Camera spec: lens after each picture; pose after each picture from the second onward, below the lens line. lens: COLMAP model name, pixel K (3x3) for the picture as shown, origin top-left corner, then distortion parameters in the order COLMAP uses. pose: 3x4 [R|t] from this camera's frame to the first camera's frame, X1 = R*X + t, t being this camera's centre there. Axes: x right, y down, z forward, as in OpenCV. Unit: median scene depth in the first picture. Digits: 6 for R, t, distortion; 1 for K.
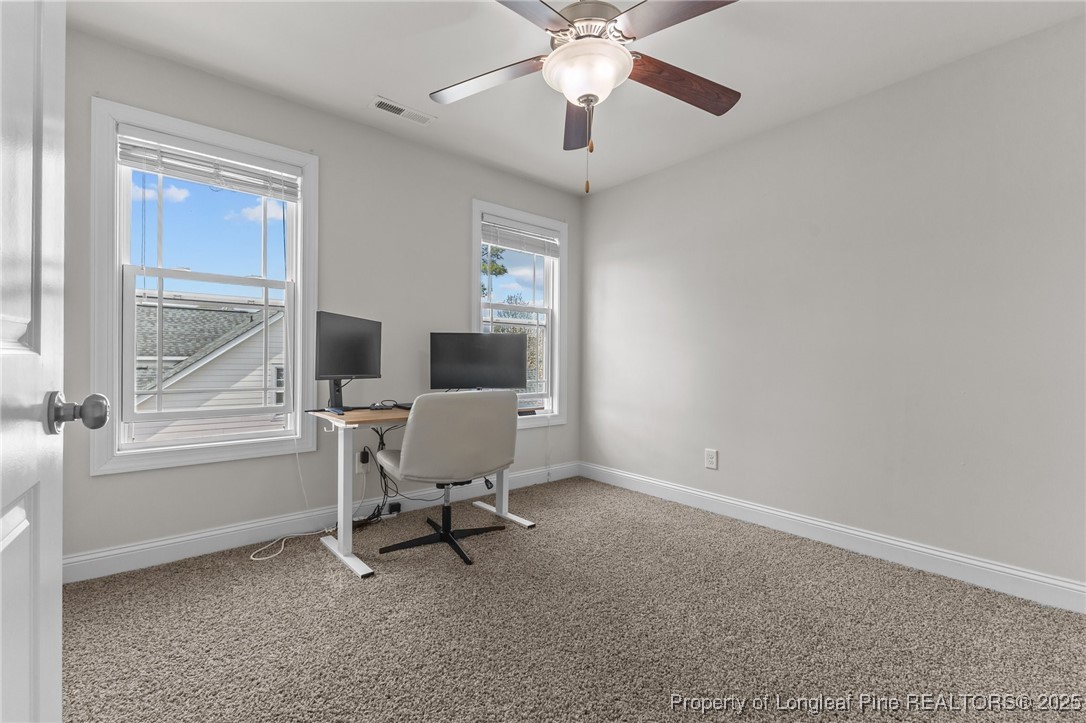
lens RADIAL K [[474.1, 0, 548.7], [0, 474.1, 362.4], [0, 0, 1]] dist [0.005065, -0.001575]
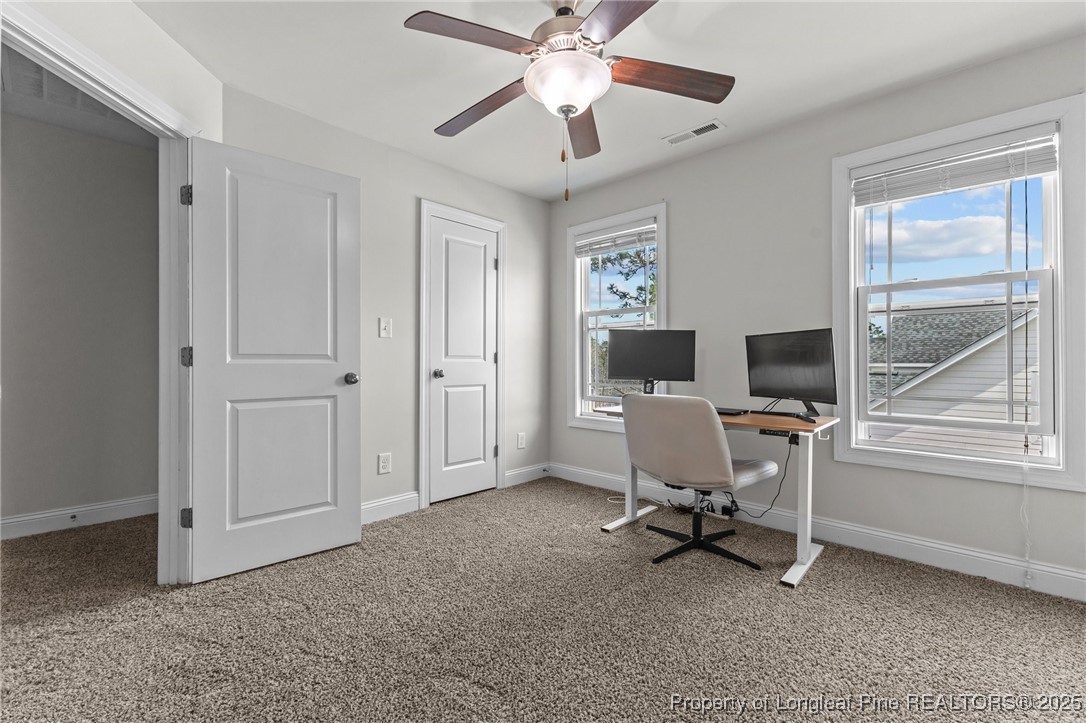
lens RADIAL K [[474.1, 0, 549.6], [0, 474.1, 360.9], [0, 0, 1]] dist [0.005065, -0.001575]
pose [[0.085685, -0.011646, -0.996254, 0.568853], [-0.006920, 0.999901, -0.012284, 0.001262], [0.996298, 0.007947, 0.085596, 0.460716]]
